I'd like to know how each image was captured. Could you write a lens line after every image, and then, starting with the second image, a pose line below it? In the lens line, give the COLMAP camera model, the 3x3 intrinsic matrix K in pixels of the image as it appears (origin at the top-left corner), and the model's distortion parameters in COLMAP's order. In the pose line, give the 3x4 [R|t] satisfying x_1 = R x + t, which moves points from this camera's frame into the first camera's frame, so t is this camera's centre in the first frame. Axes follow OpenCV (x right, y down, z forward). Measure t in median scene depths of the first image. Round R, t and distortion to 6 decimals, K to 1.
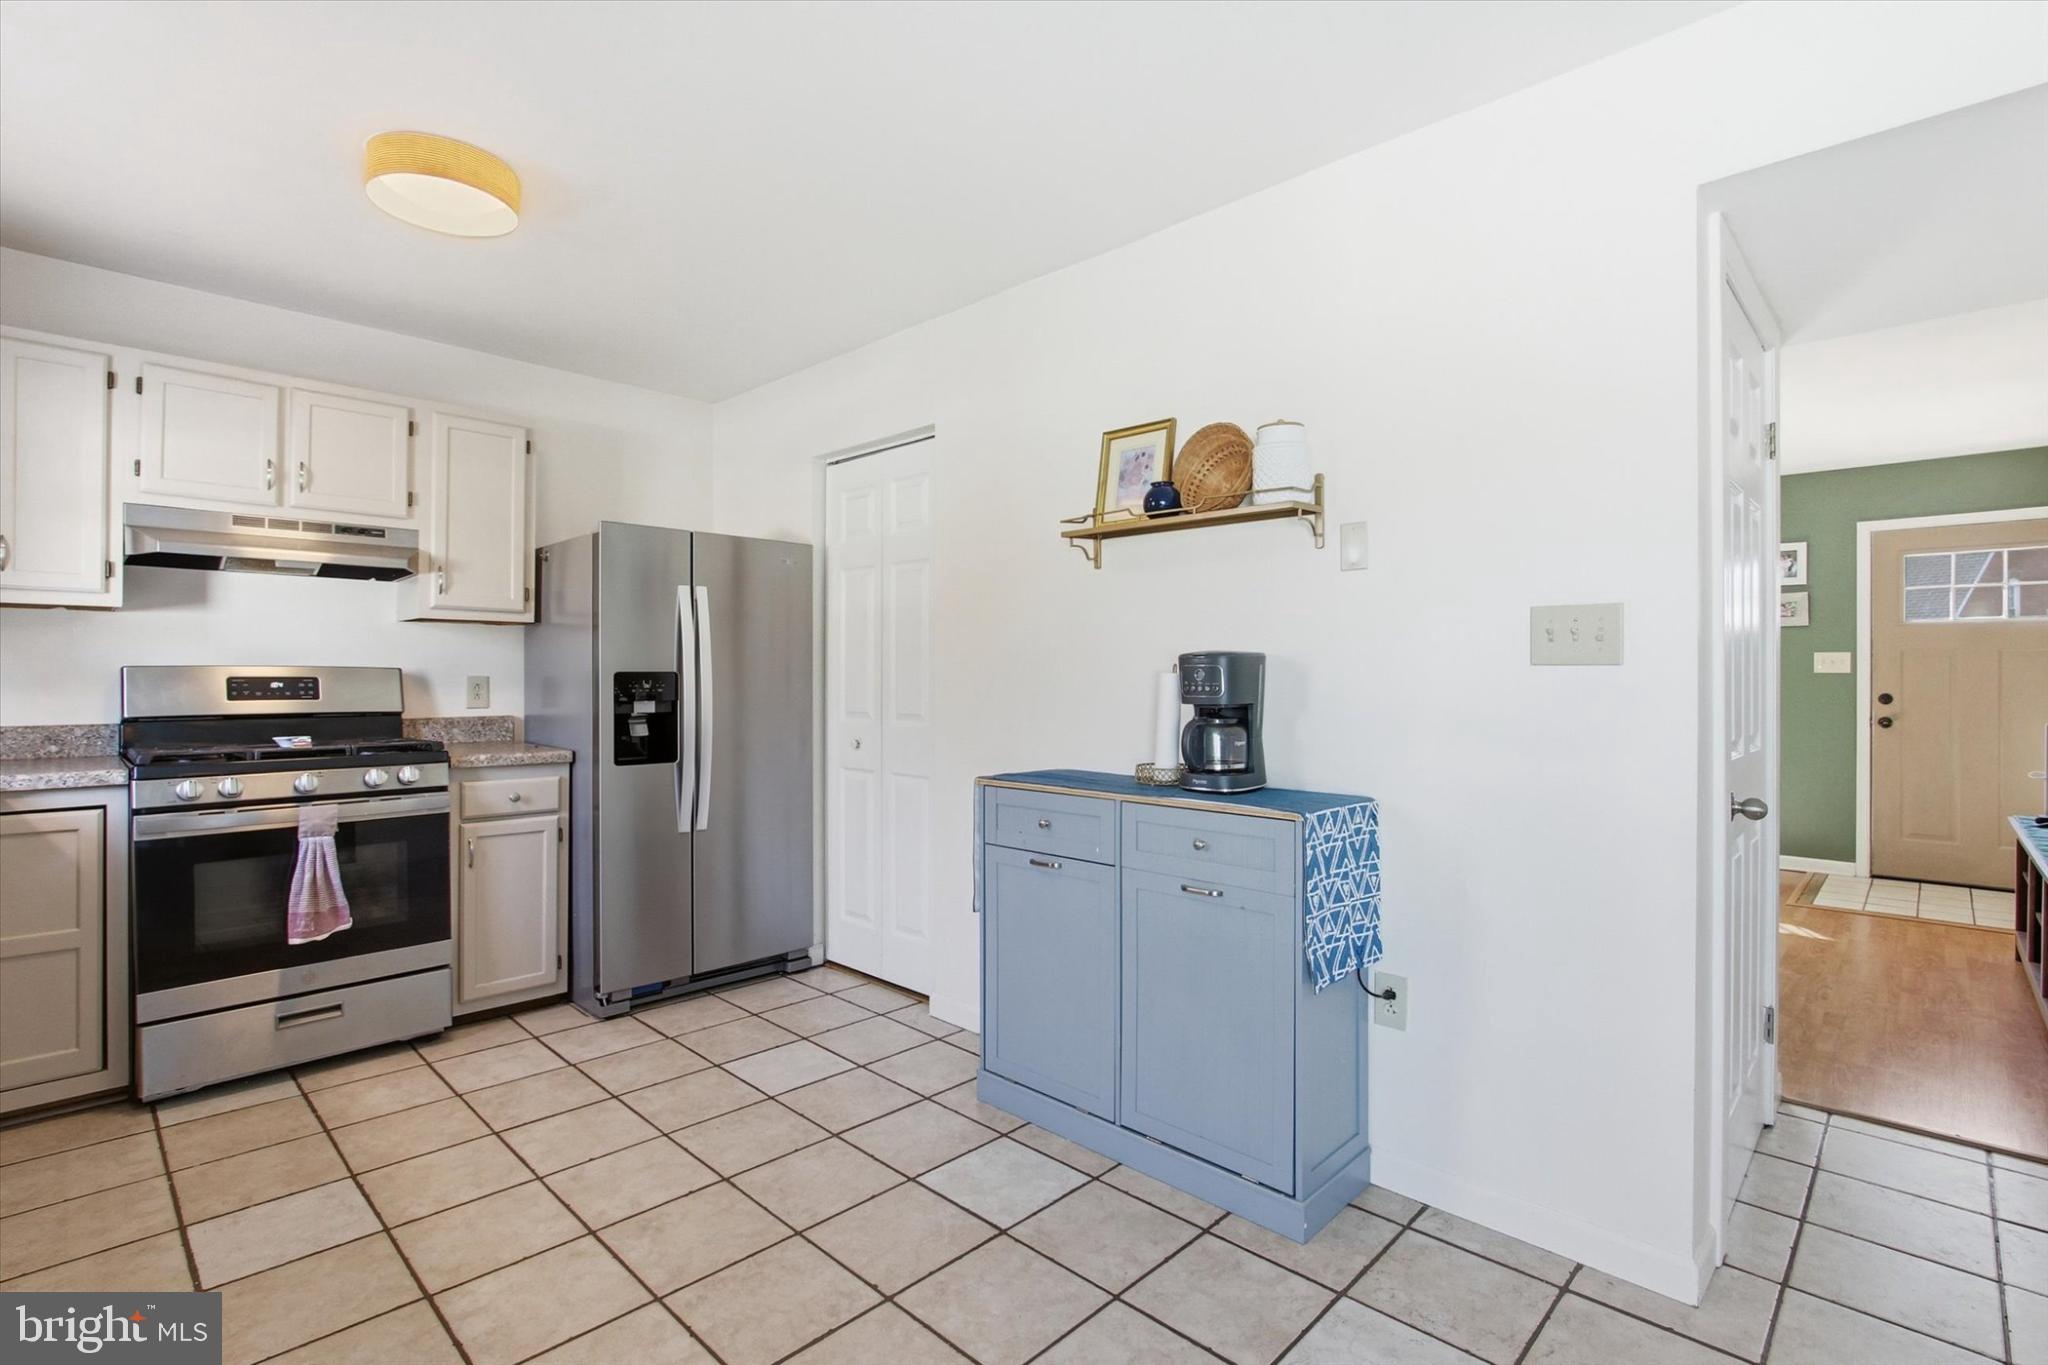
lens RADIAL K [[955.2, 0, 1050.6], [0, 955.2, 671.3], [0, 0, 1]] dist [-0.016571, 0.000301]
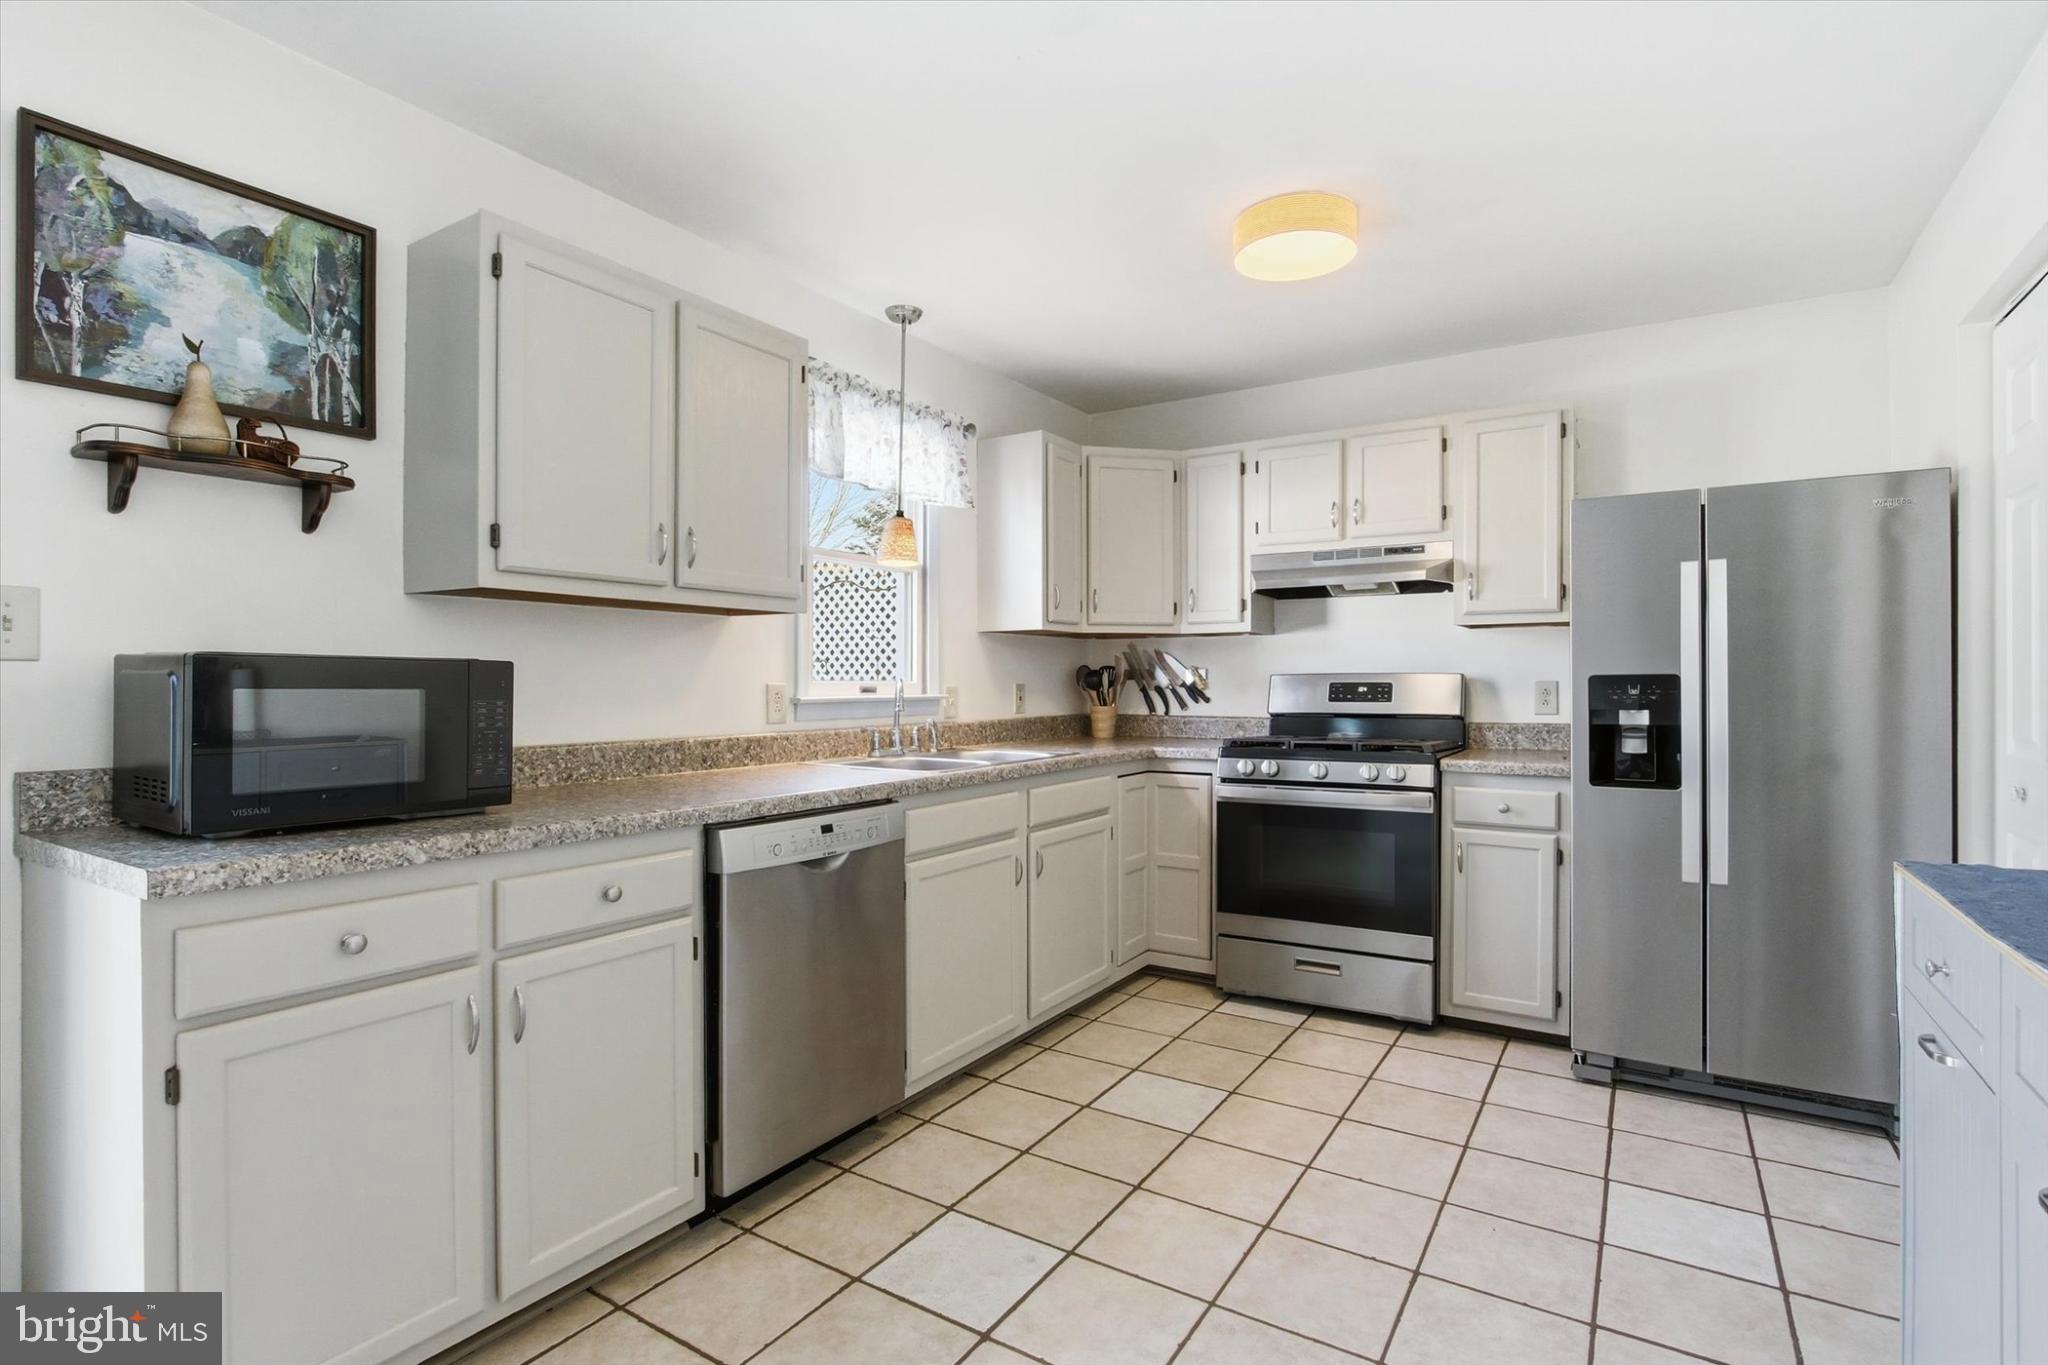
lens RADIAL K [[997.4, 0, 1033.9], [0, 997.4, 685.6], [0, 0, 1]] dist [-0.005849, 0.000952]
pose [[0.190753, -0.003118, -0.981633, 0.330682], [0.005316, 0.999984, -0.002143, 0.010081], [0.981624, -0.004810, 0.190766, 0.357606]]
